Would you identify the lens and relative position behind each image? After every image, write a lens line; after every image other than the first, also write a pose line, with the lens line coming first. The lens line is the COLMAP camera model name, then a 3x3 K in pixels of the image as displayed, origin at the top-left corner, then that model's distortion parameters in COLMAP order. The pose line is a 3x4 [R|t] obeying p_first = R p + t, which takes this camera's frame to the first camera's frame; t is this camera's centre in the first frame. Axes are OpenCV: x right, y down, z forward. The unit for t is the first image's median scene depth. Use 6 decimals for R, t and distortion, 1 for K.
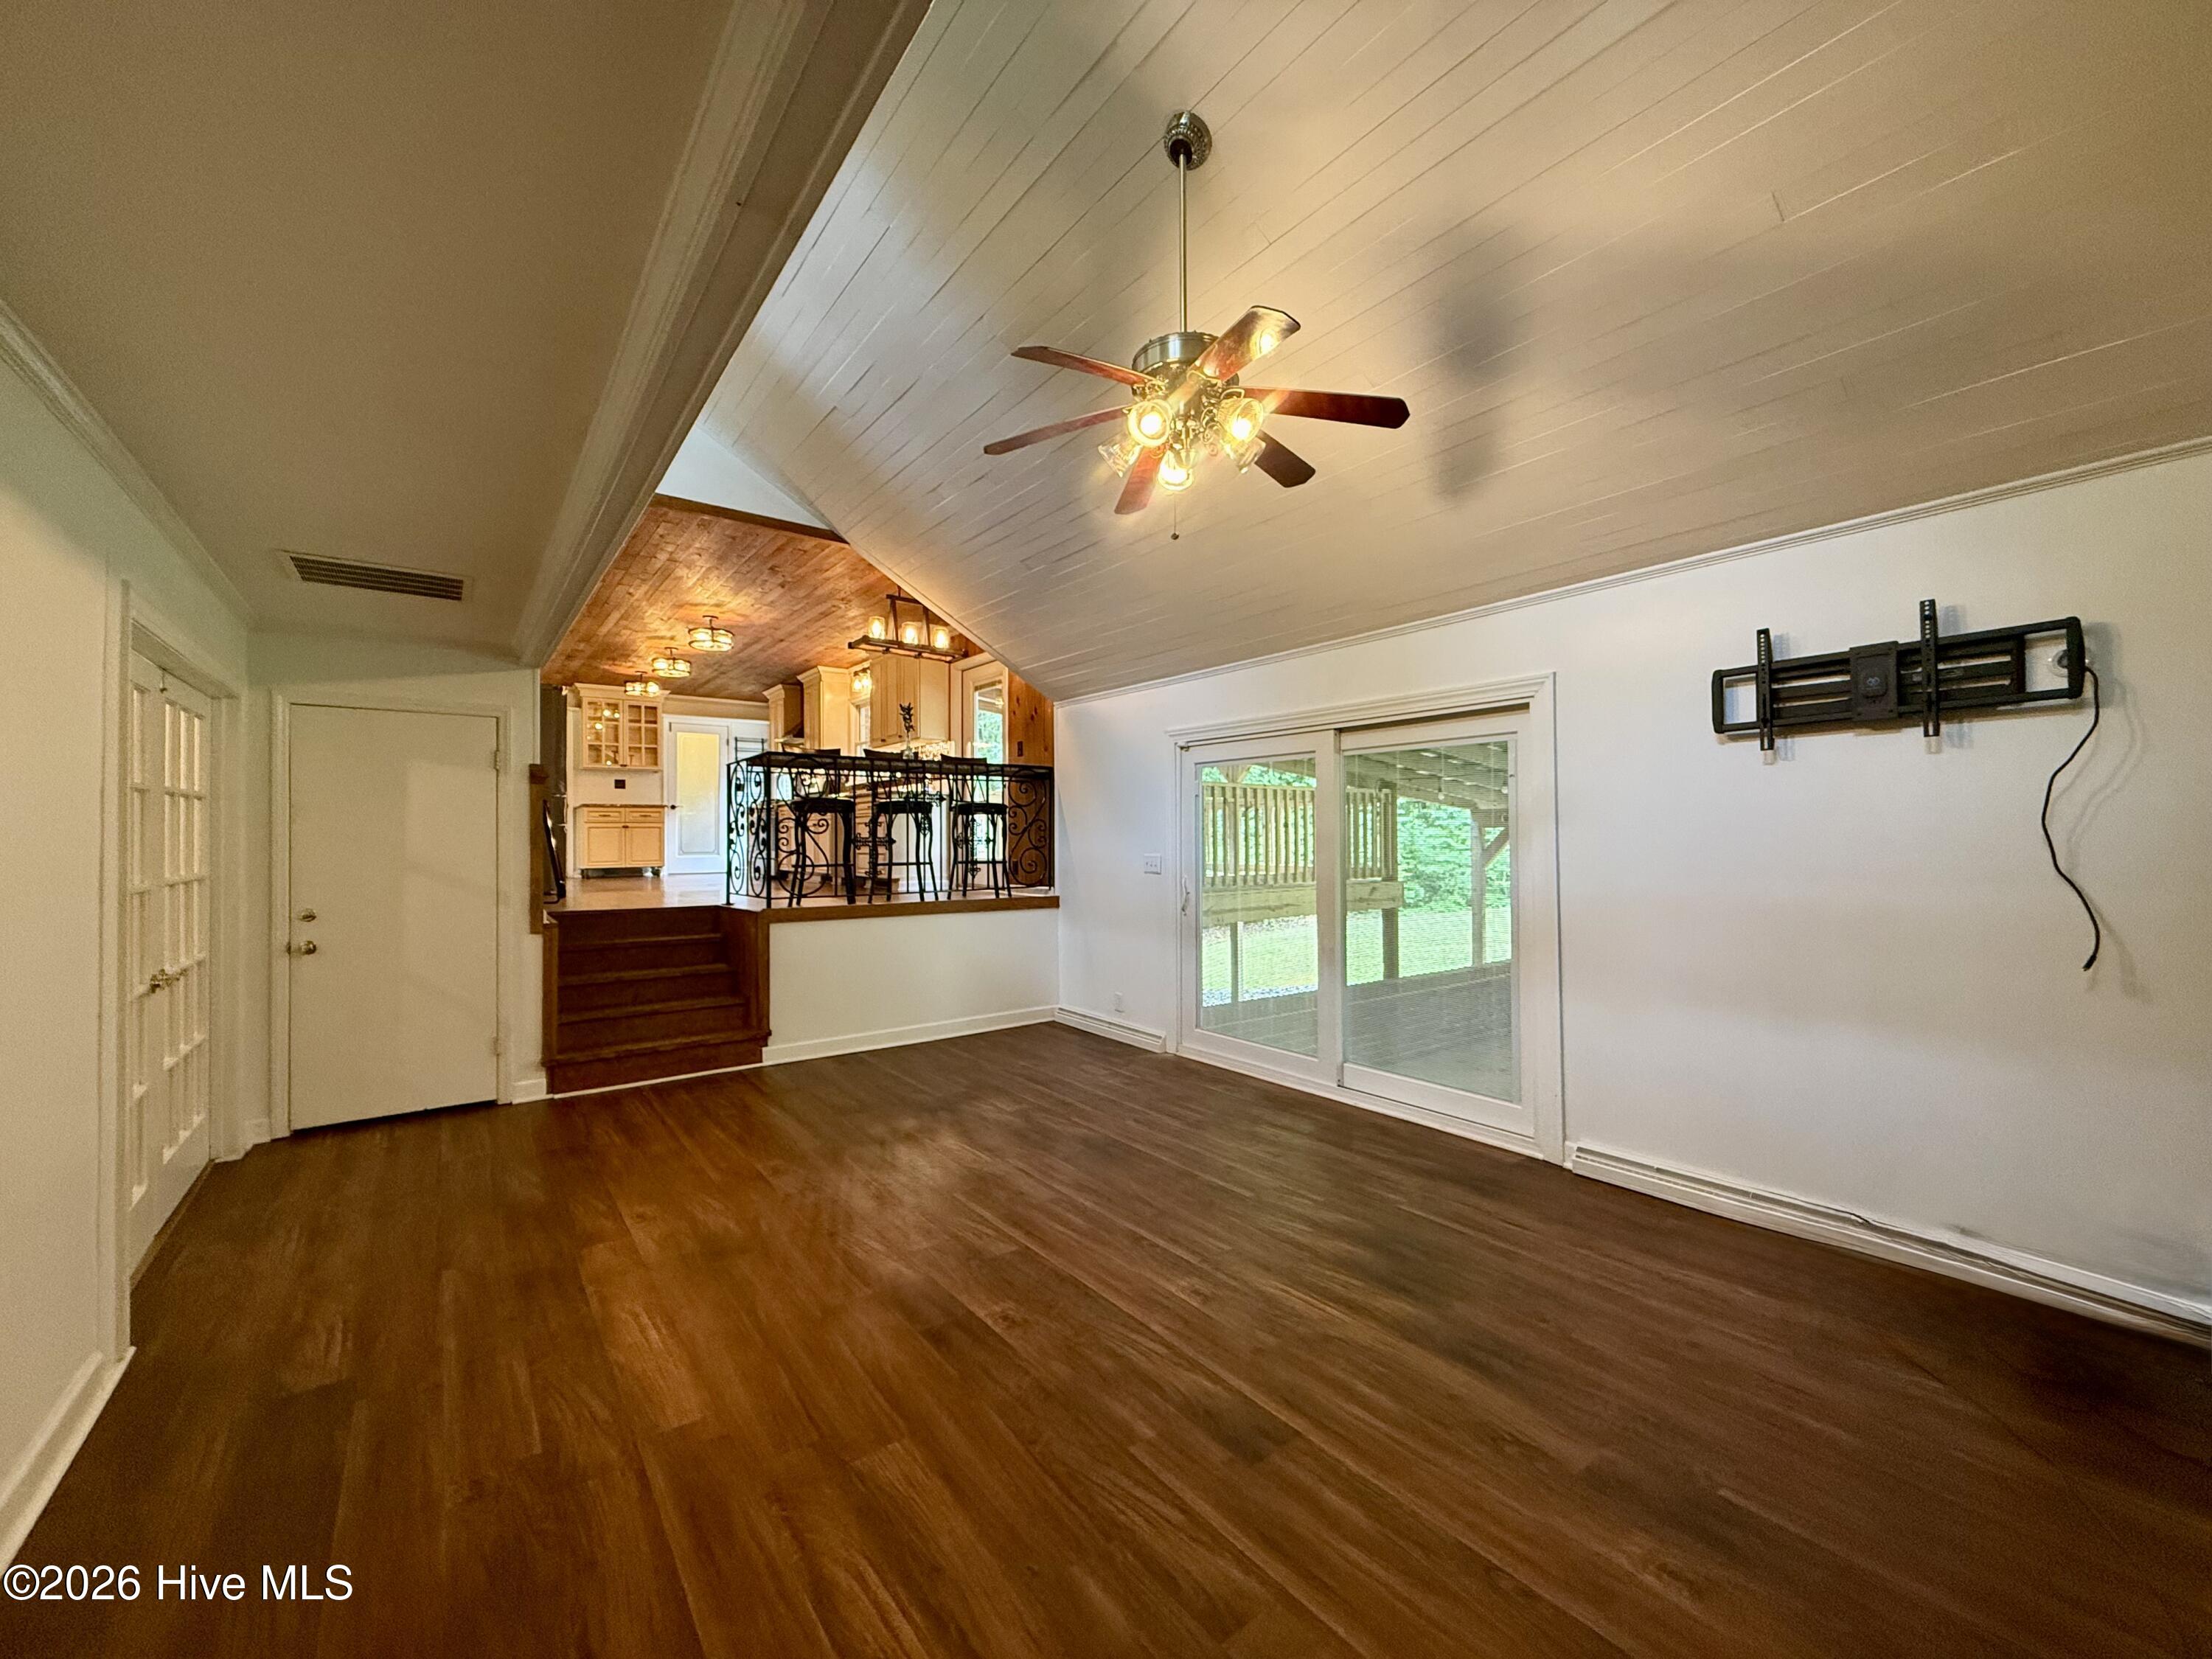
lens RADIAL K [[879.3, 0, 1101.1], [0, 879.3, 828.8], [0, 0, 1]] dist [-0.000855, 0.000511]
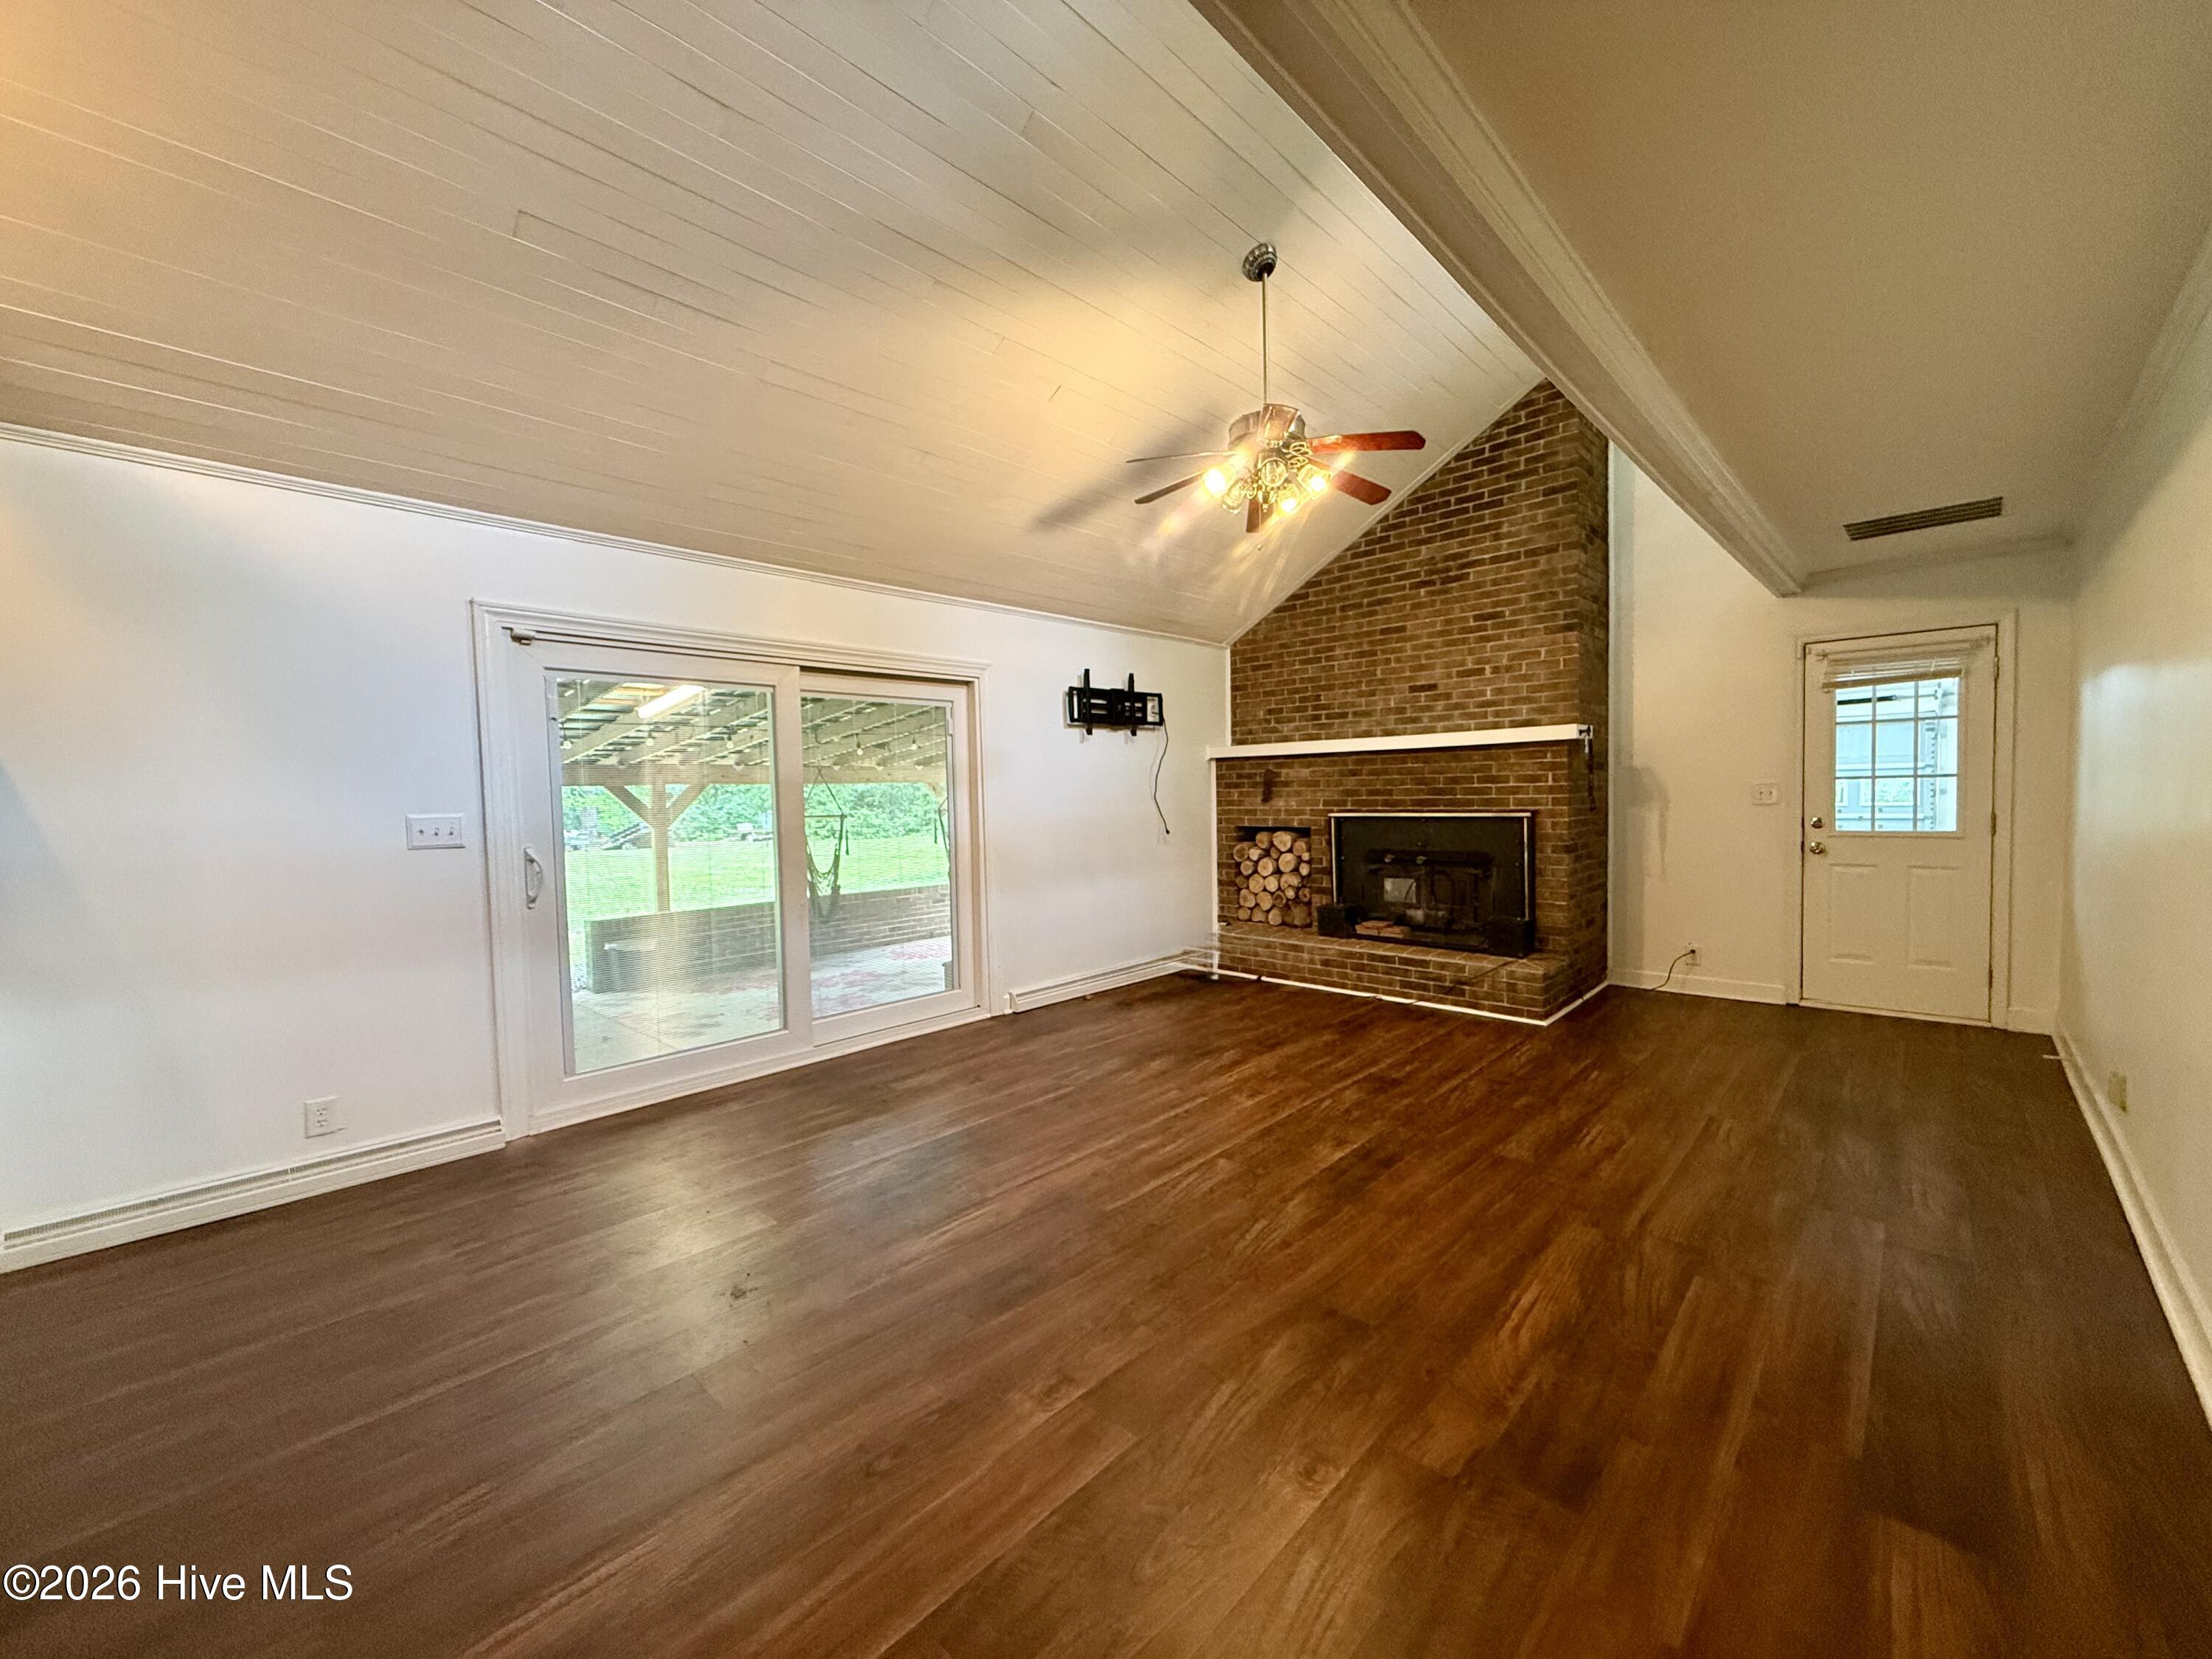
lens RADIAL K [[879.3, 0, 1101.1], [0, 879.3, 828.8], [0, 0, 1]] dist [-0.000855, 0.000511]
pose [[-0.165183, -0.028689, 0.985846, -1.206067], [0.014664, 0.999395, 0.031540, 0.055310], [-0.986154, 0.019666, -0.164662, 1.443621]]
